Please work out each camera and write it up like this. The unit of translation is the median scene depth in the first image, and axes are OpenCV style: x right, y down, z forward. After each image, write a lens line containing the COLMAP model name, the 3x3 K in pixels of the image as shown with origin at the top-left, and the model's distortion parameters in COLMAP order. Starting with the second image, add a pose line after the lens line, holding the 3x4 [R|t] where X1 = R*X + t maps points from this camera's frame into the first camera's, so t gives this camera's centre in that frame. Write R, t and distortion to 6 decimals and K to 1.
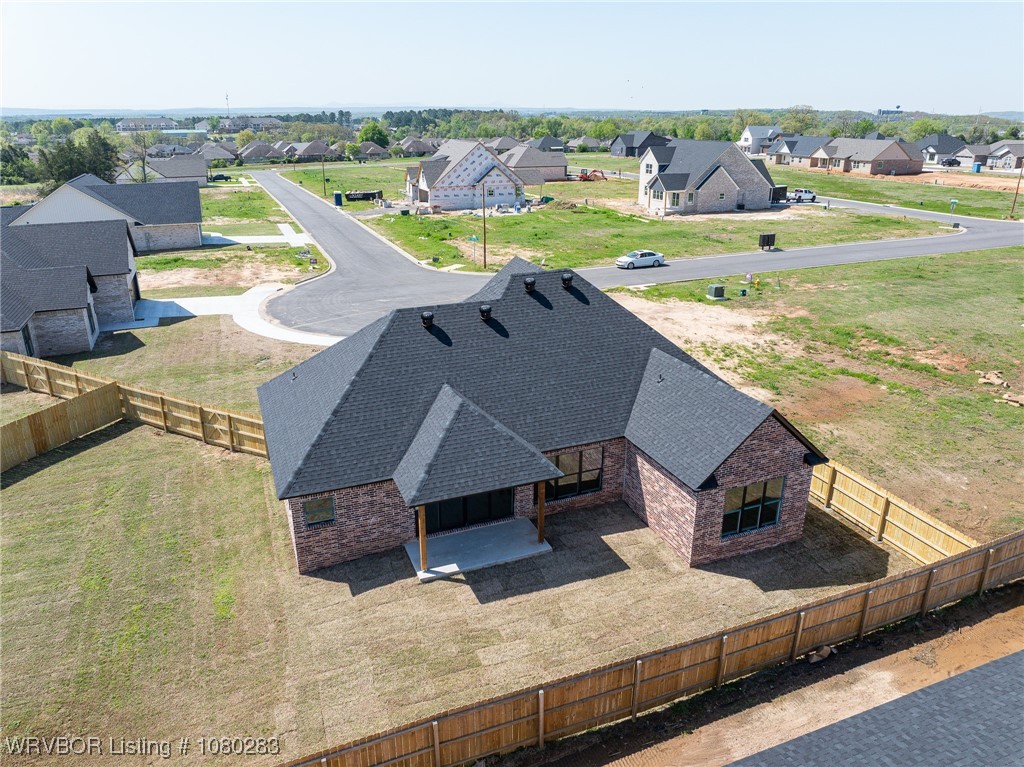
lens RADIAL K [[720.4, 0, 518.3], [0, 720.4, 379.0], [0, 0, 1]] dist [-0.036074, -0.003241]
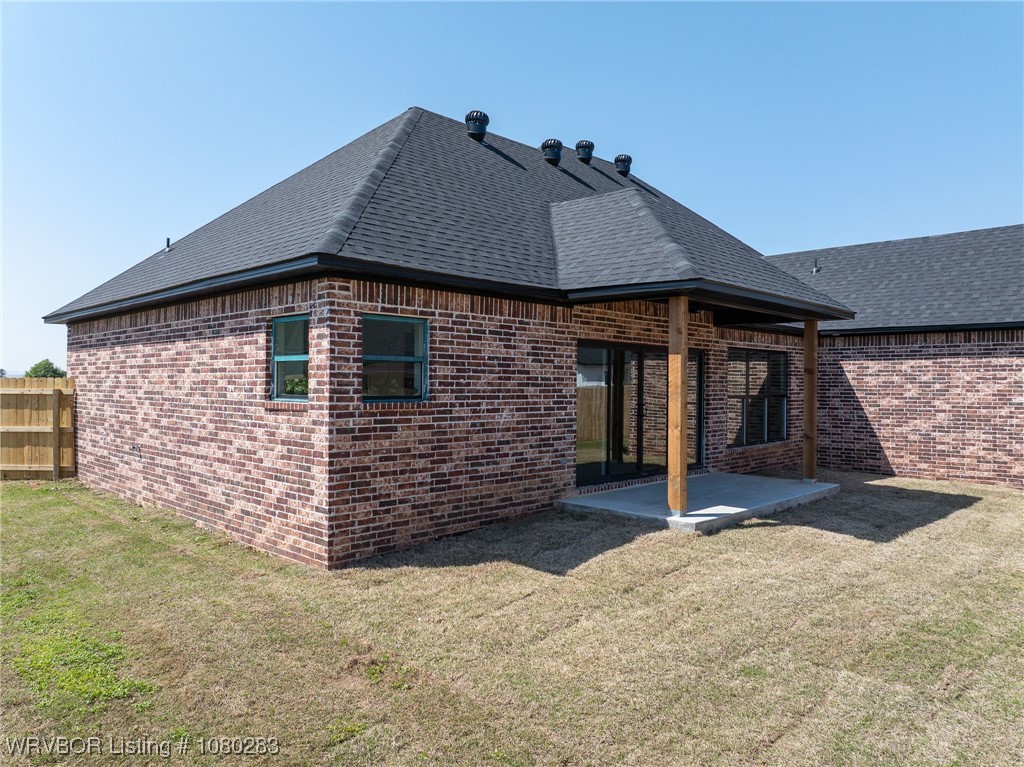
lens RADIAL K [[720.4, 0, 518.3], [0, 720.4, 379.0], [0, 0, 1]] dist [-0.036074, -0.003241]
pose [[0.914184, 0.005002, 0.405269, -0.187207], [0.138266, 0.936090, -0.323447, 0.161350], [-0.380986, 0.351725, 0.855067, 0.356962]]
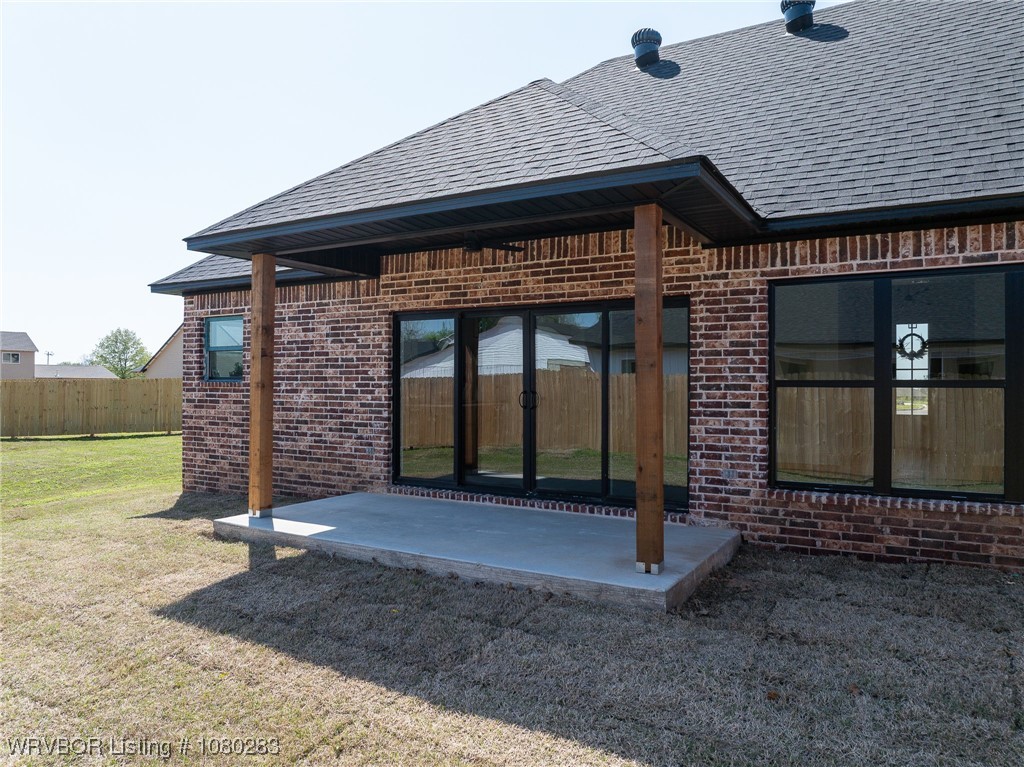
lens RADIAL K [[720.4, 0, 518.3], [0, 720.4, 379.0], [0, 0, 1]] dist [-0.036074, -0.003241]
pose [[0.606392, -0.007996, -0.795126, 0.097799], [-0.277202, 0.935095, -0.220808, 0.129321], [0.745284, 0.354307, 0.564817, 0.461208]]
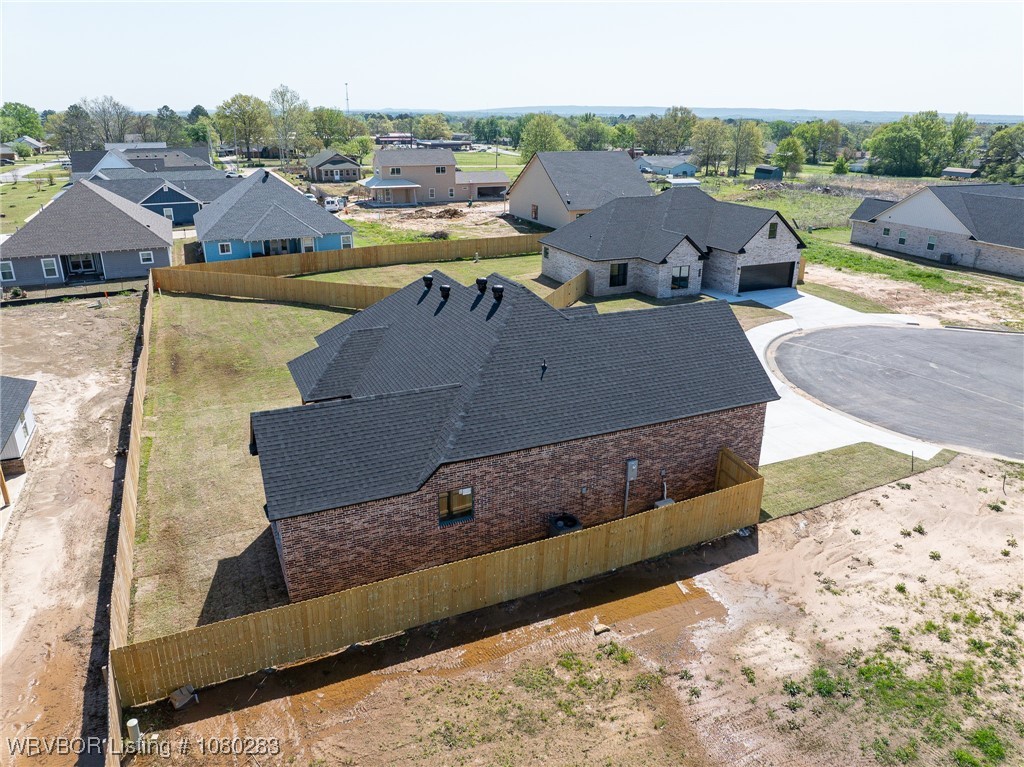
lens RADIAL K [[715.8, 0, 516.6], [0, 715.8, 383.7], [0, 0, 1]] dist [-0.035030, 0.005220]
pose [[0.037596, 0.352944, -0.934889, 0.651026], [-0.355521, 0.879063, 0.317572, -0.222010], [0.933912, 0.320434, 0.158528, 0.599841]]
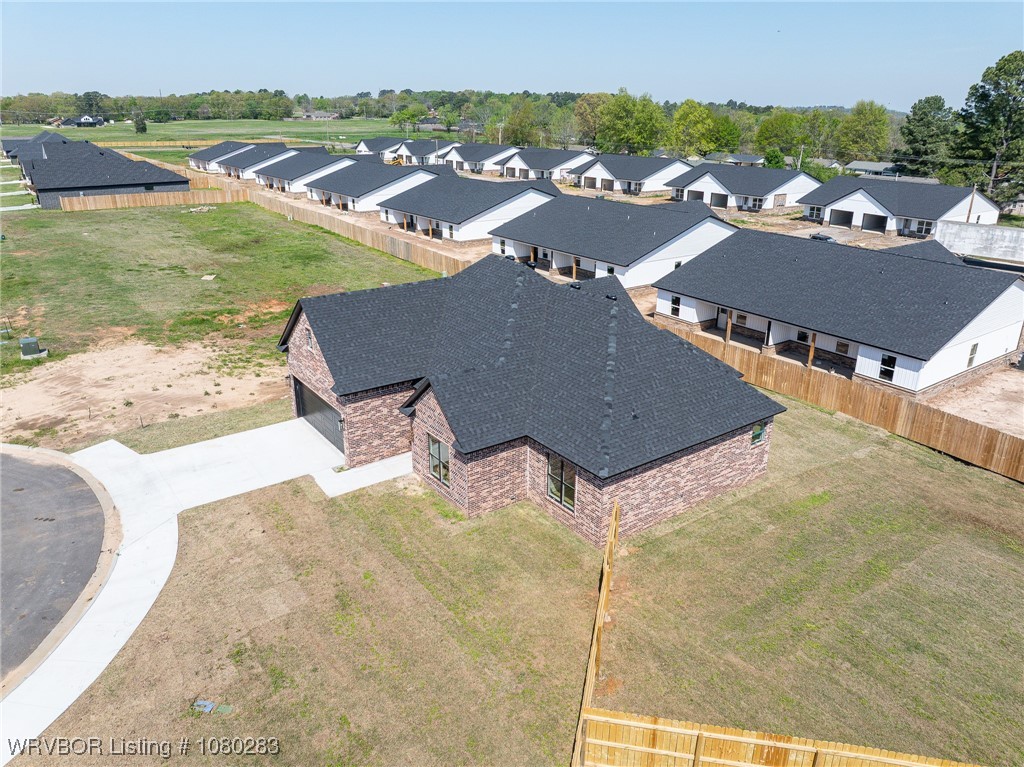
lens RADIAL K [[720.4, 0, 518.3], [0, 720.4, 379.0], [0, 0, 1]] dist [-0.036074, -0.003241]
pose [[-0.239499, -0.347277, 0.906664, -0.694968], [0.330402, 0.848953, 0.412449, -0.295630], [-0.912948, 0.398344, -0.088582, 0.766508]]
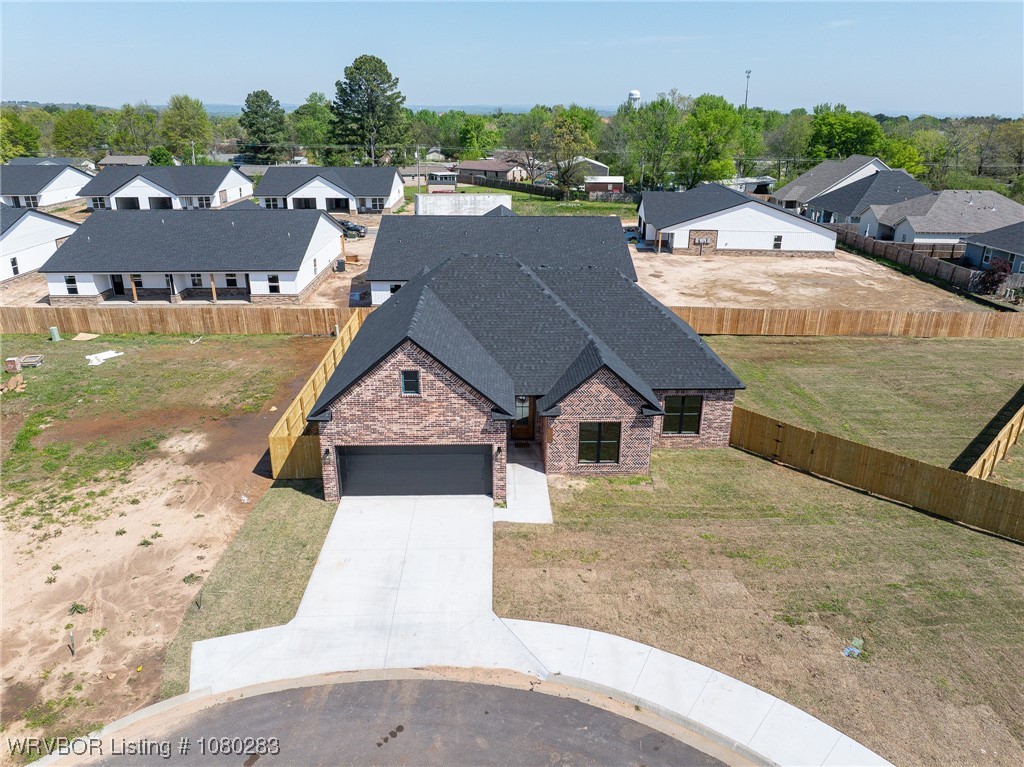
lens RADIAL K [[720.4, 0, 518.3], [0, 720.4, 379.0], [0, 0, 1]] dist [-0.036074, -0.003241]
pose [[-0.938366, -0.132520, 0.319229, -0.265309], [0.108609, 0.763753, 0.636306, -0.467760], [-0.328135, 0.631759, -0.702287, 1.249849]]
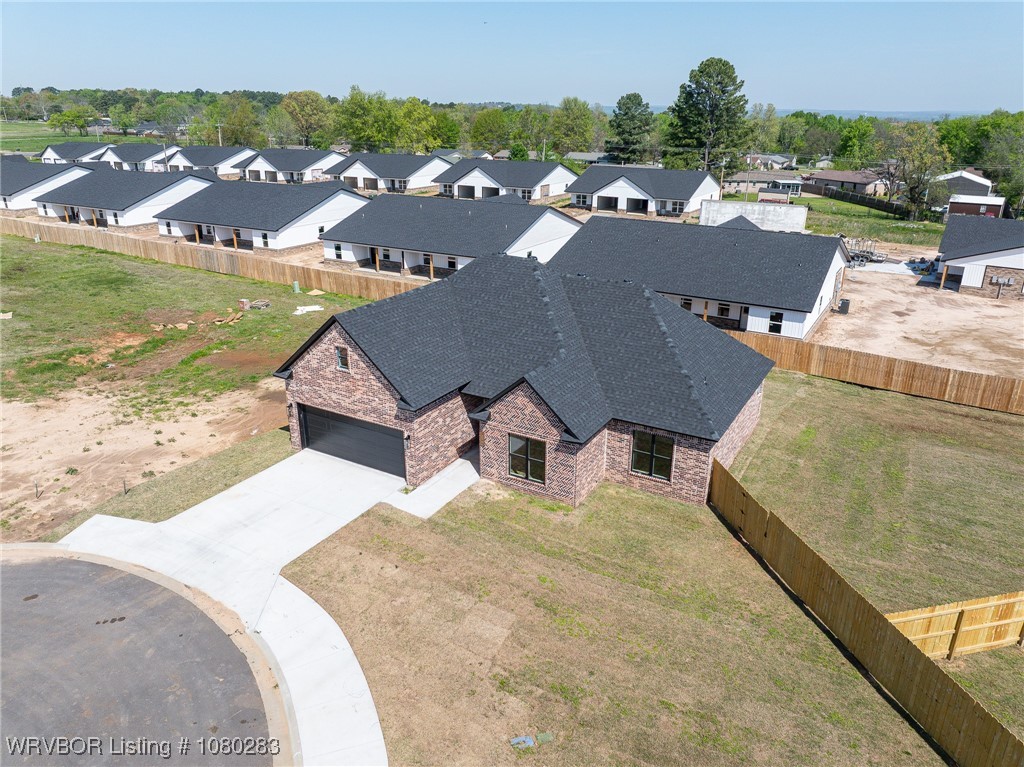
lens RADIAL K [[720.4, 0, 518.3], [0, 720.4, 379.0], [0, 0, 1]] dist [-0.036074, -0.003241]
pose [[-0.612939, -0.286238, 0.736460, -0.571759], [0.265189, 0.803485, 0.532998, -0.391875], [-0.744299, 0.521997, -0.416580, 1.033730]]
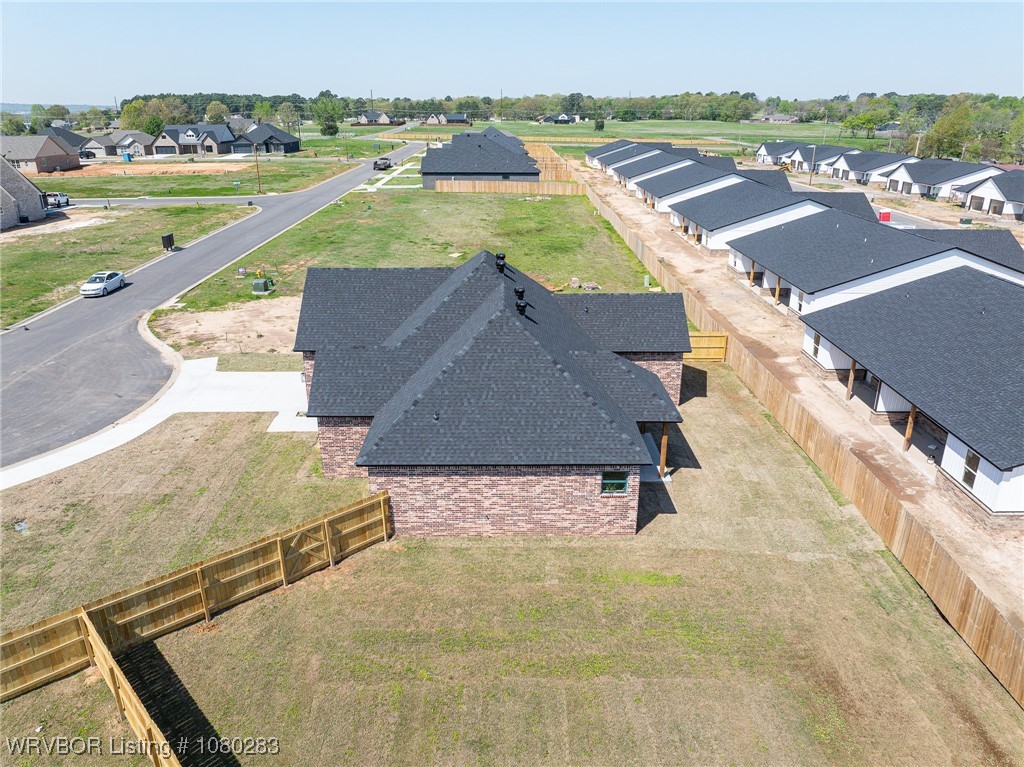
lens RADIAL K [[720.4, 0, 518.3], [0, 720.4, 379.0], [0, 0, 1]] dist [-0.036074, -0.003241]
pose [[0.362605, -0.331090, 0.871147, -0.664443], [0.321091, 0.921915, 0.216734, -0.131610], [-0.874882, 0.201128, 0.440601, 0.325727]]
